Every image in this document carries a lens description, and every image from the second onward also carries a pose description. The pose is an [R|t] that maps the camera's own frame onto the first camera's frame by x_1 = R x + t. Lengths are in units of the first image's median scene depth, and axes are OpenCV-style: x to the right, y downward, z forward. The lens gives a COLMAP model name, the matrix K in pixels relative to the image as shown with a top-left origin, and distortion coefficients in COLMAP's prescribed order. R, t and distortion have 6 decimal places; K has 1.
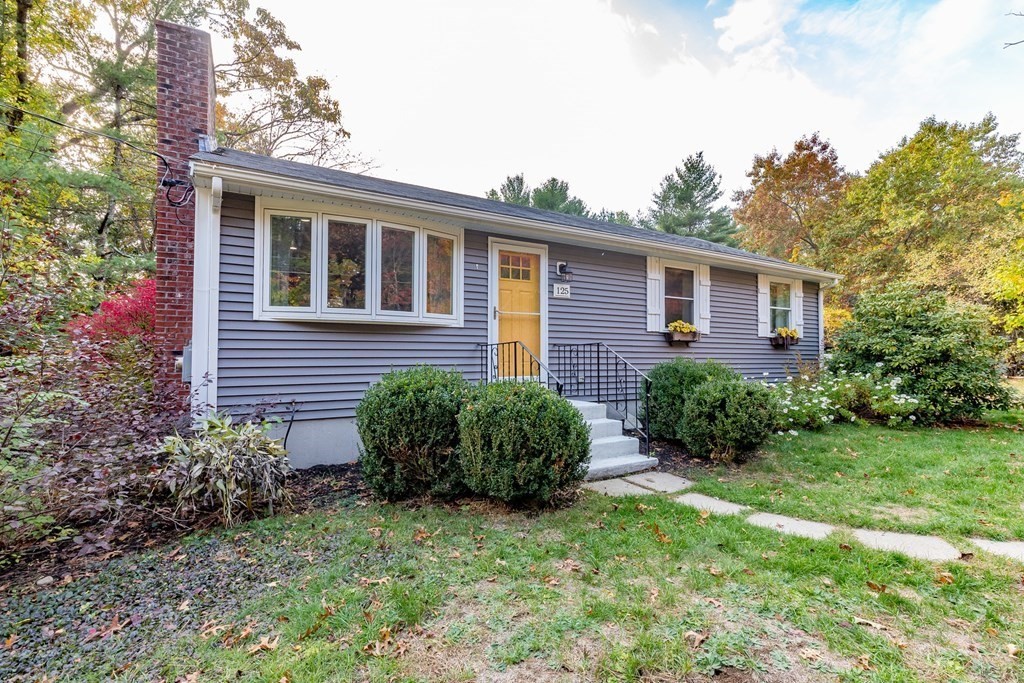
lens RADIAL K [[462.1, 0, 515.8], [0, 462.1, 340.2], [0, 0, 1]] dist [0.008451, -0.002109]
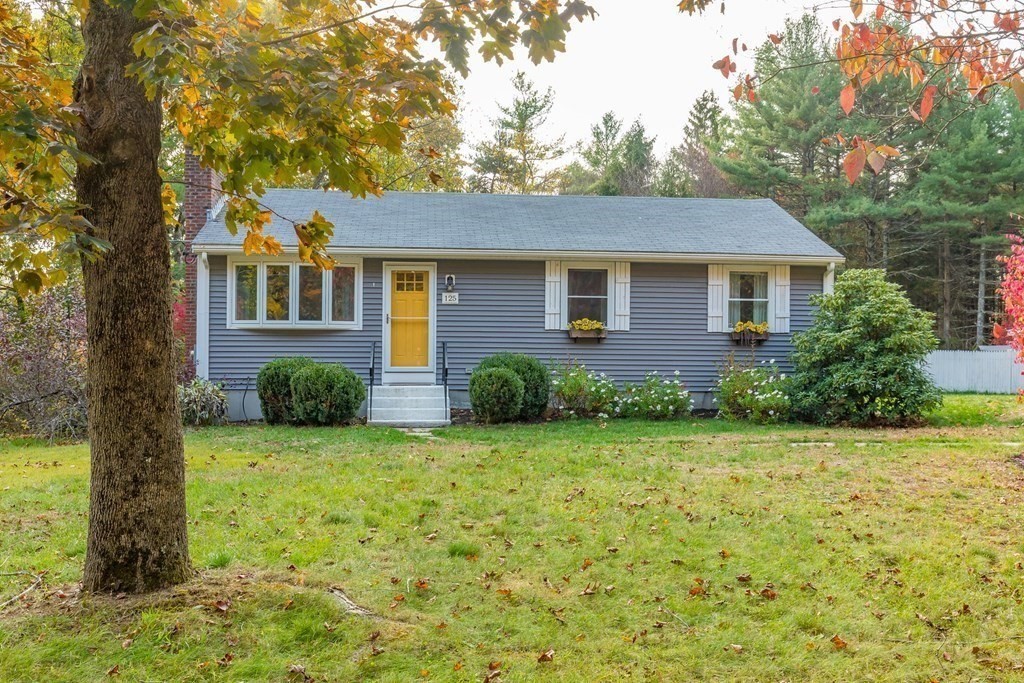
lens RADIAL K [[982.9, 0, 517.6], [0, 982.9, 342.5], [0, 0, 1]] dist [0.002603, 0.014454]
pose [[0.910073, -0.001680, -0.414444, 1.420909], [0.009801, 0.999799, 0.017469, -0.035165], [0.414331, -0.019960, 0.909907, -1.377180]]
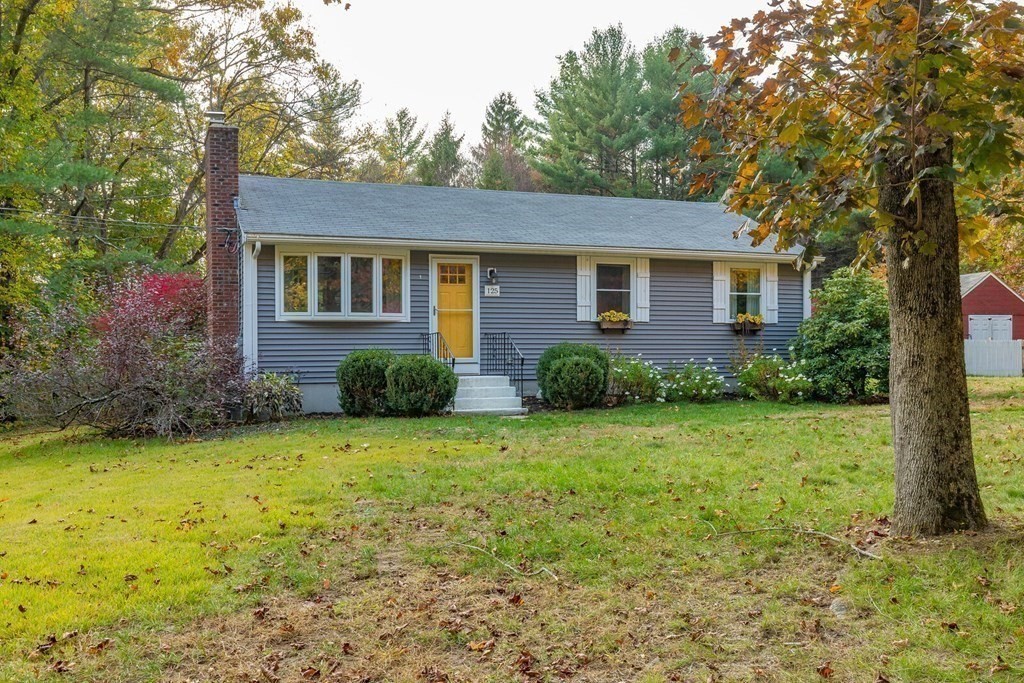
lens RADIAL K [[982.9, 0, 517.6], [0, 982.9, 342.5], [0, 0, 1]] dist [0.002603, 0.014454]
pose [[0.987882, -0.008694, -0.154961, 0.616451], [0.012501, 0.999643, 0.023612, -0.029783], [0.154700, -0.025263, 0.987638, -1.736117]]
